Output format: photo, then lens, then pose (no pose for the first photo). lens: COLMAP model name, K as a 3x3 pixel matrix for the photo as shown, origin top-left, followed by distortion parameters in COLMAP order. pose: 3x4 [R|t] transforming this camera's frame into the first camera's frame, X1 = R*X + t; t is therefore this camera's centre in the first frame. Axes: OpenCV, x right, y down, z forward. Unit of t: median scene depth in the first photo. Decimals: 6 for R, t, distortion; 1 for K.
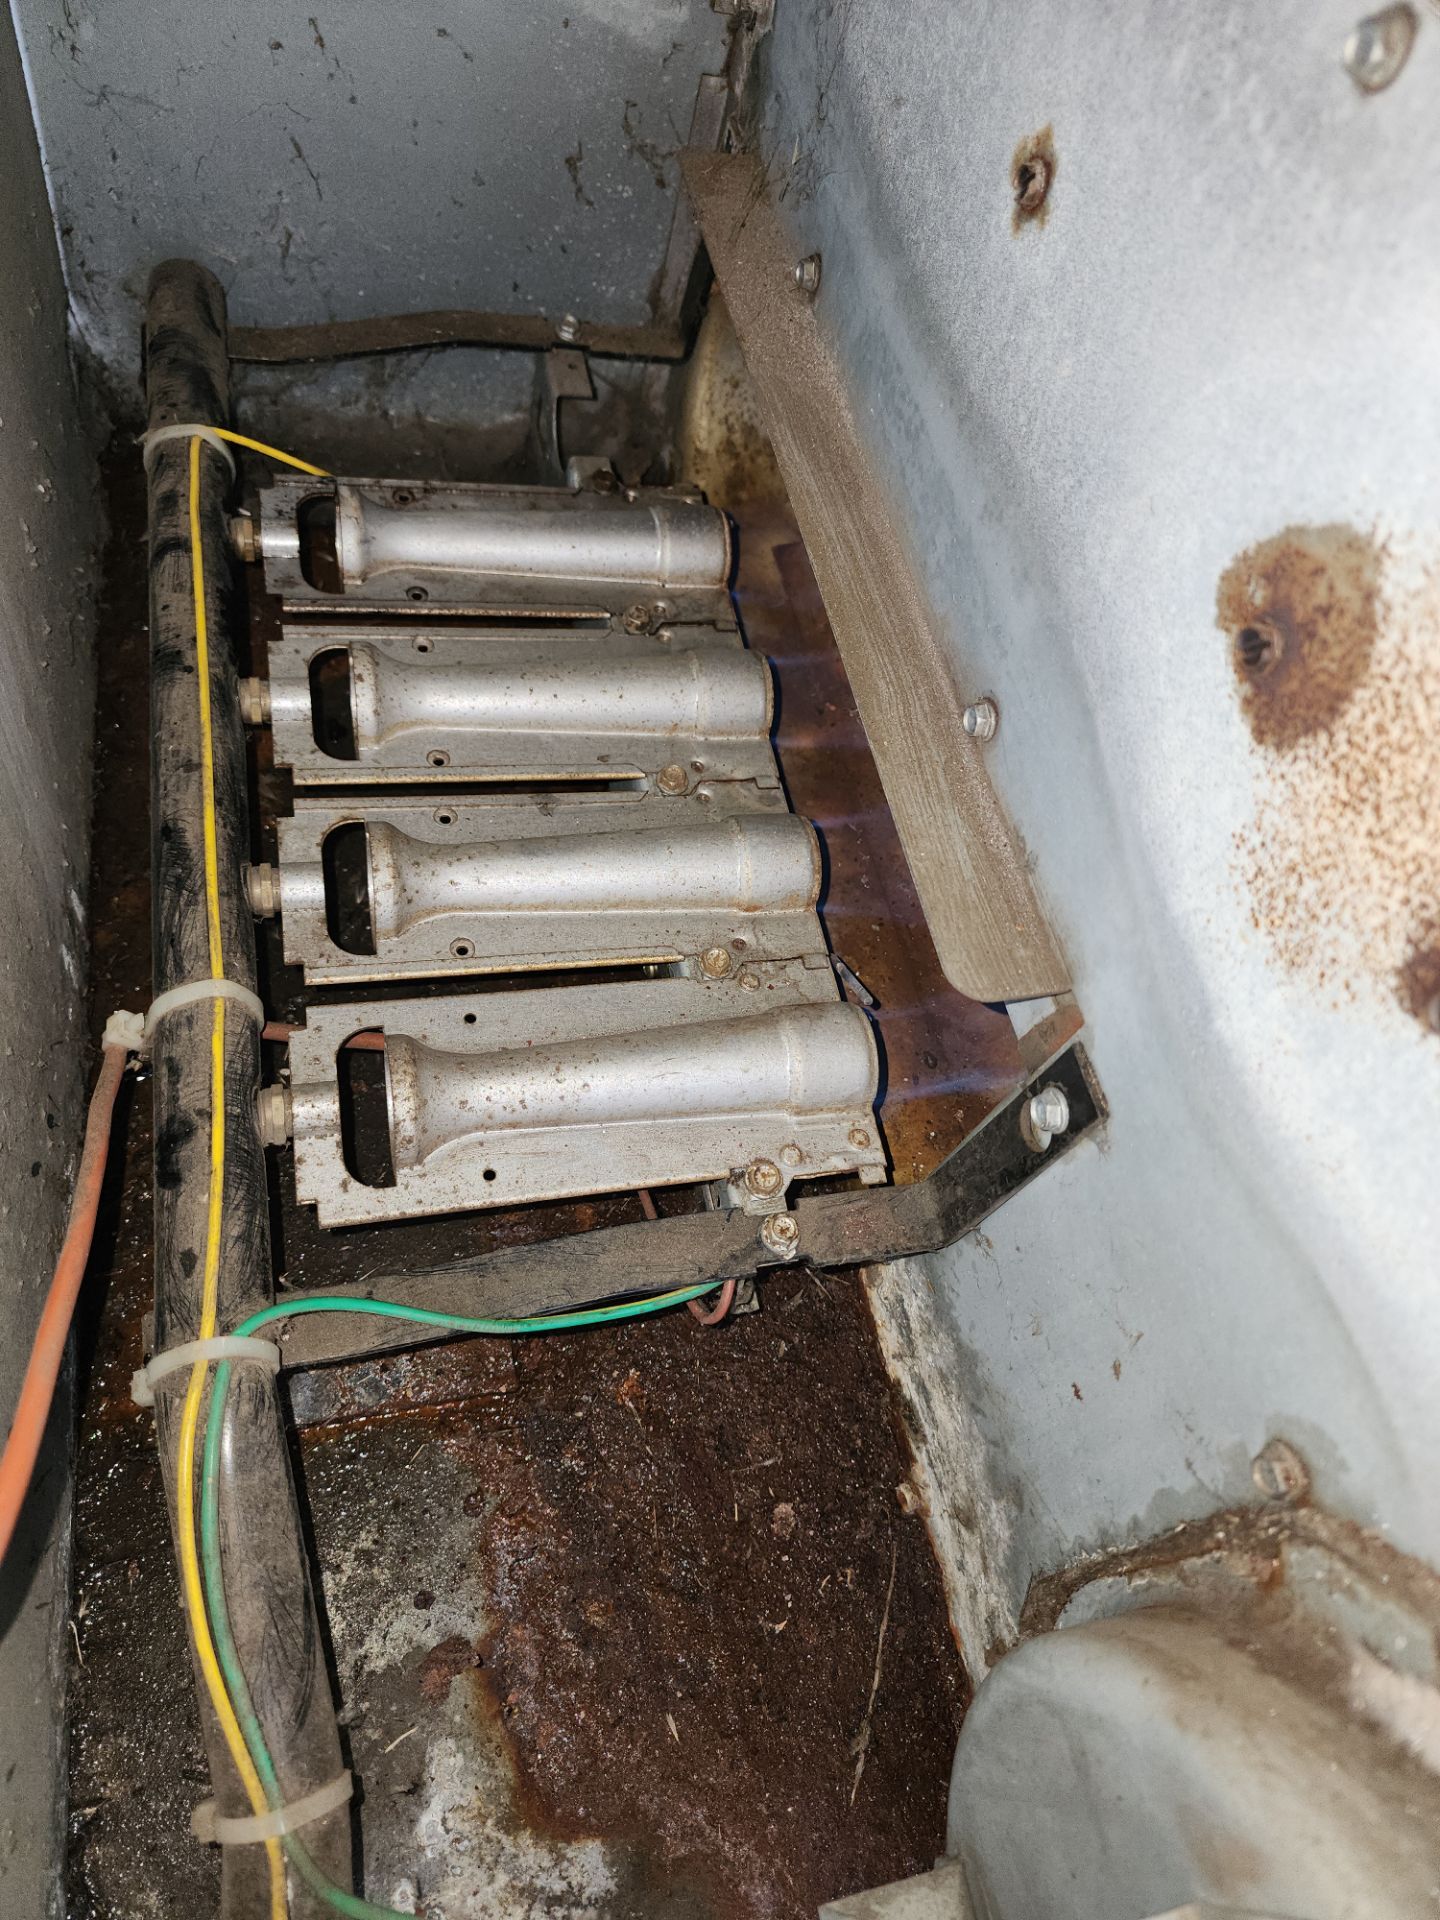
lens RADIAL K [[1322.9, 0, 720.0], [0, 1322.9, 960.0], [0, 0, 1]] dist [0.052451, -0.050555]
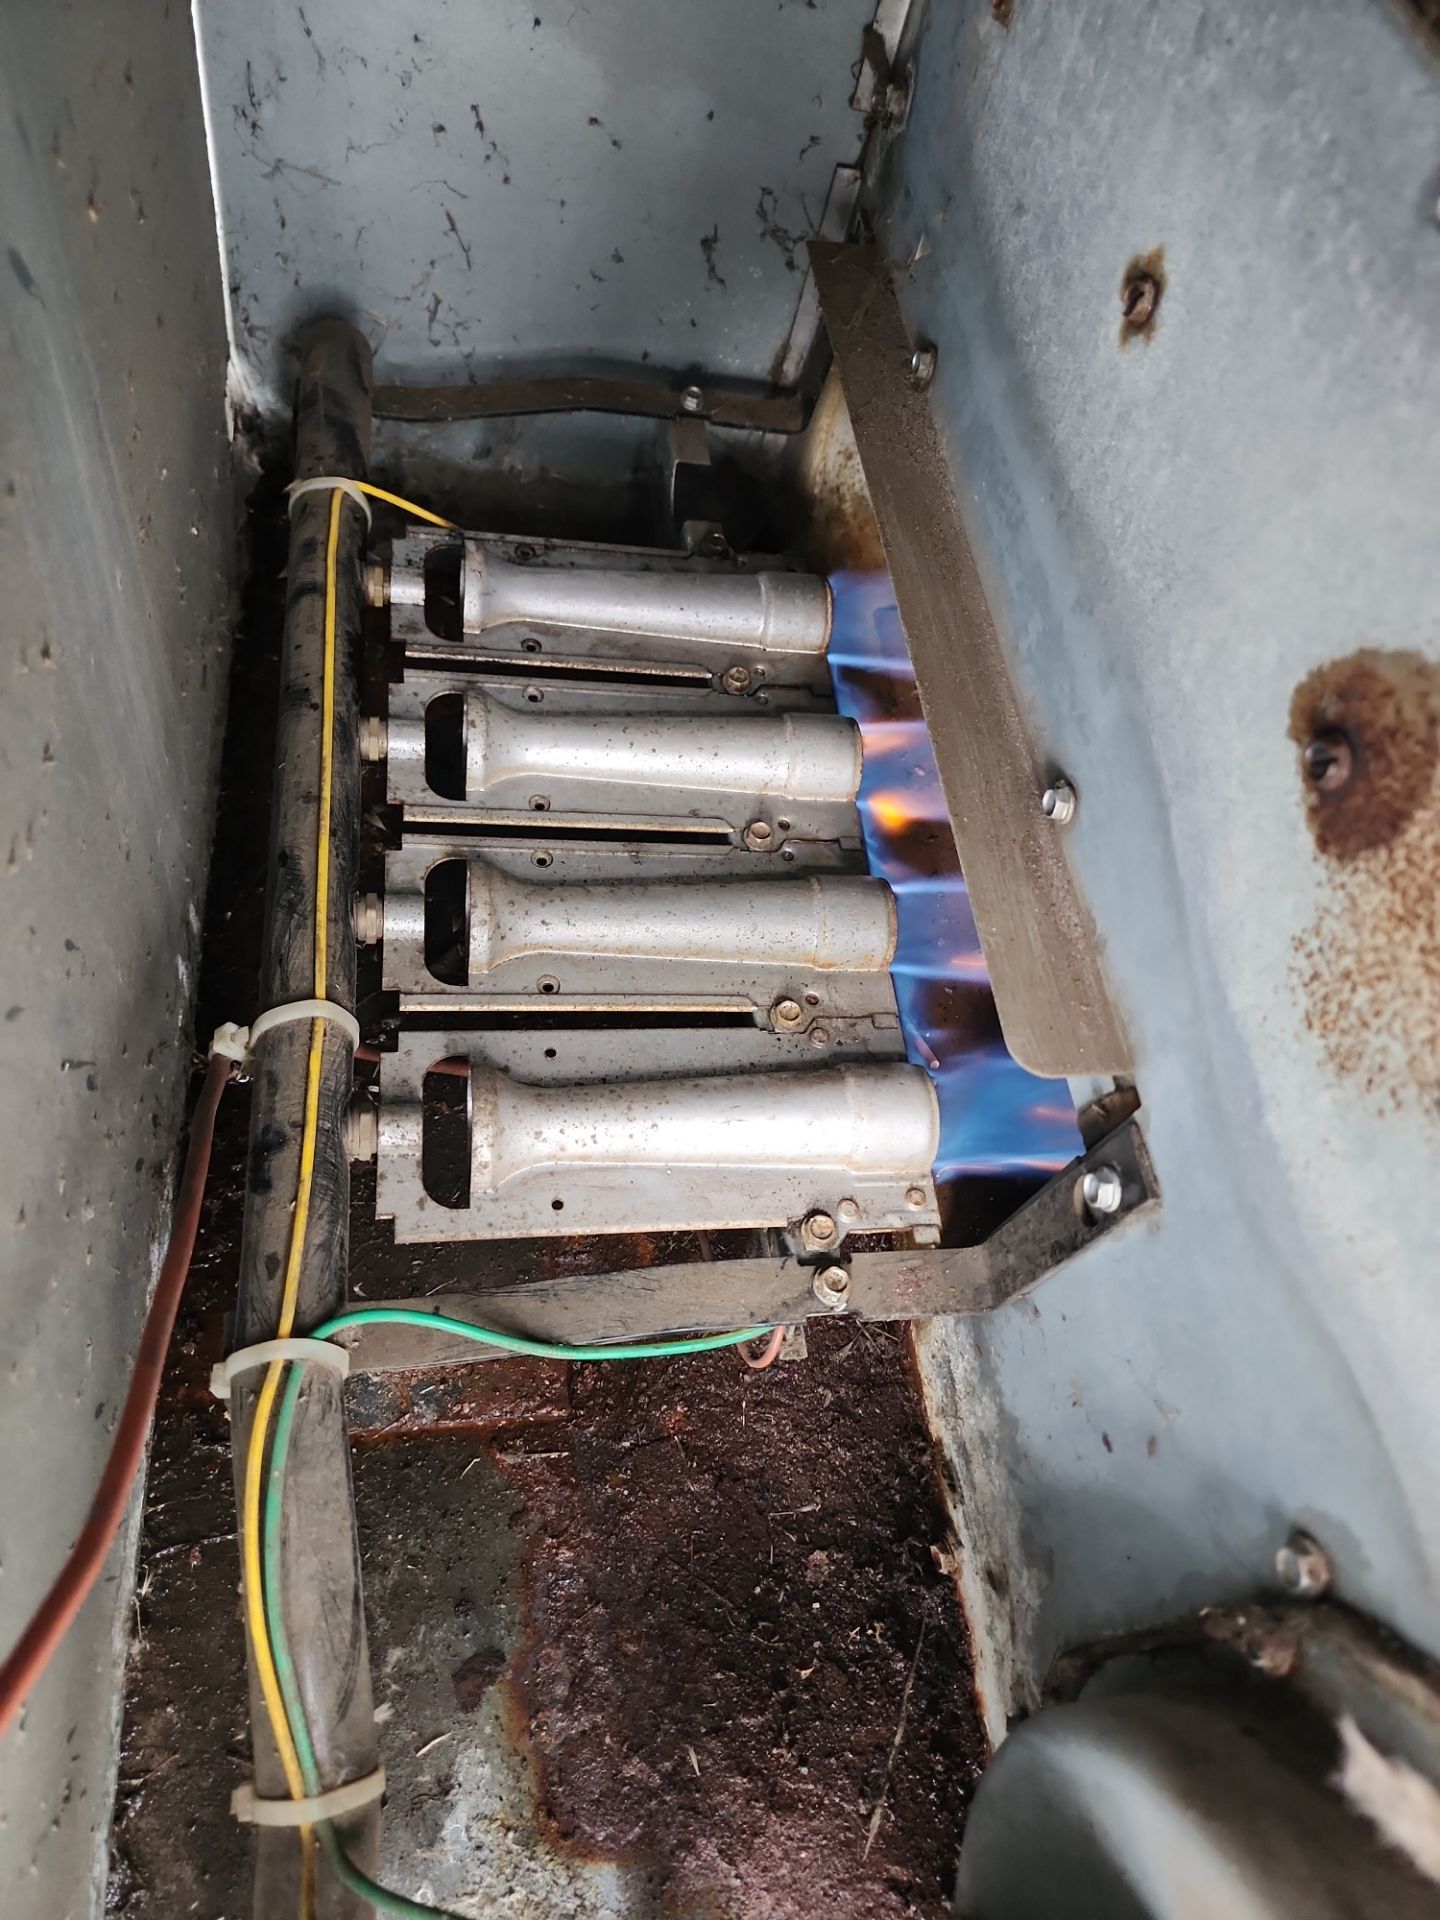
lens RADIAL K [[1322.9, 0, 720.0], [0, 1322.9, 960.0], [0, 0, 1]] dist [0.052451, -0.050555]
pose [[0.995641, 0.069704, -0.061975, 0.004901], [-0.071442, 0.997098, -0.026294, -0.011790], [0.059963, 0.030607, 0.997731, -0.040019]]
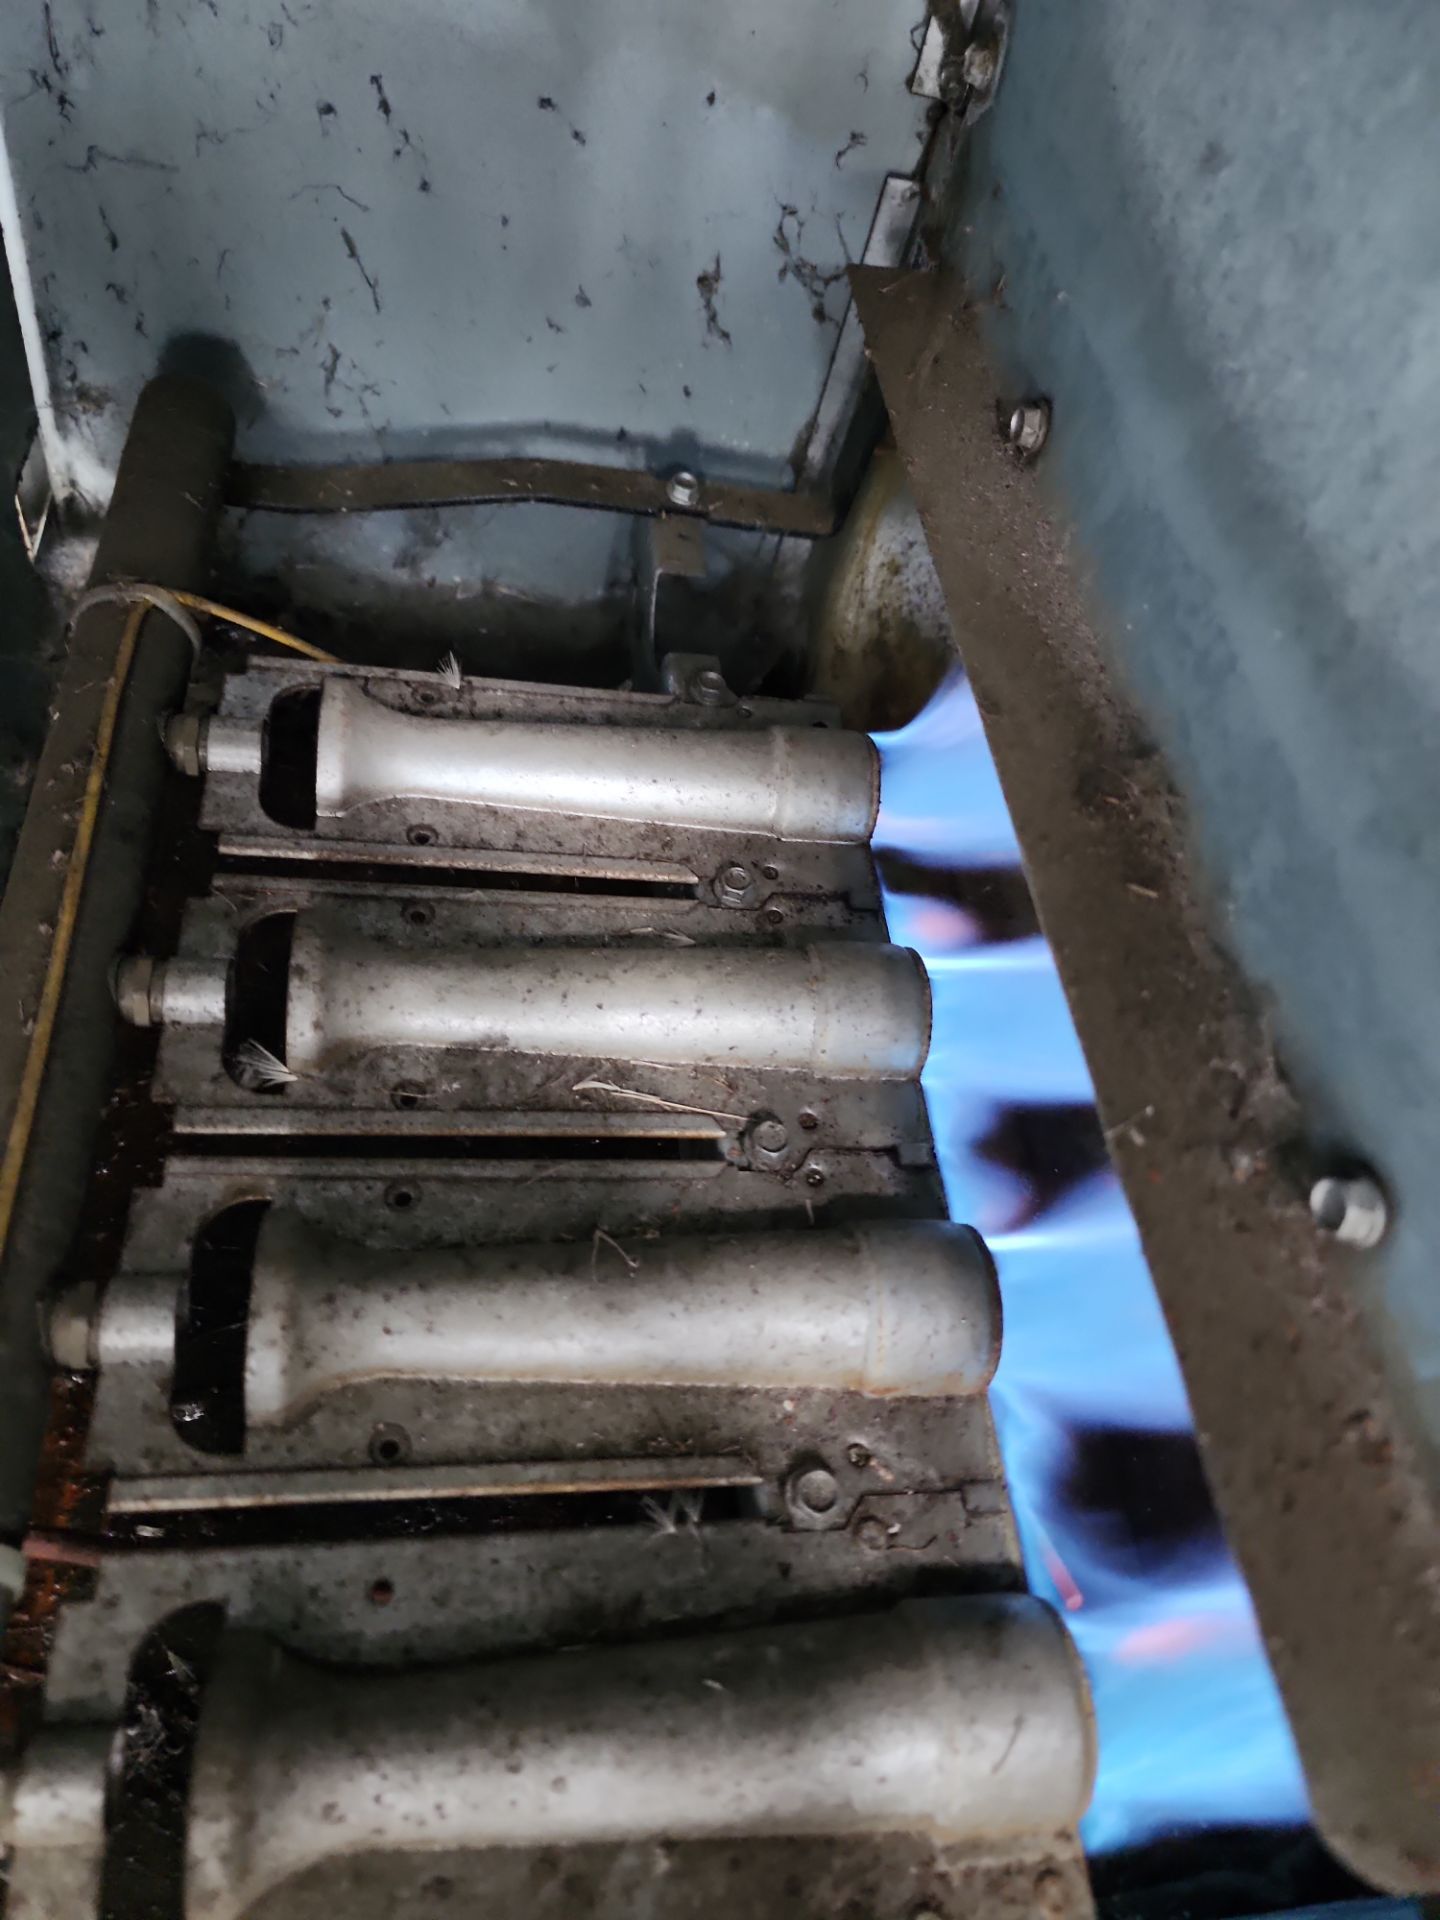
lens RADIAL K [[1357.0, 0, 720.0], [0, 1357.0, 960.0], [0, 0, 1]] dist [0.051942, -0.052680]
pose [[0.993970, 0.079838, -0.075168, -0.018499], [-0.088240, 0.989317, -0.116045, -0.173761], [0.065100, 0.121978, 0.990396, 0.385874]]
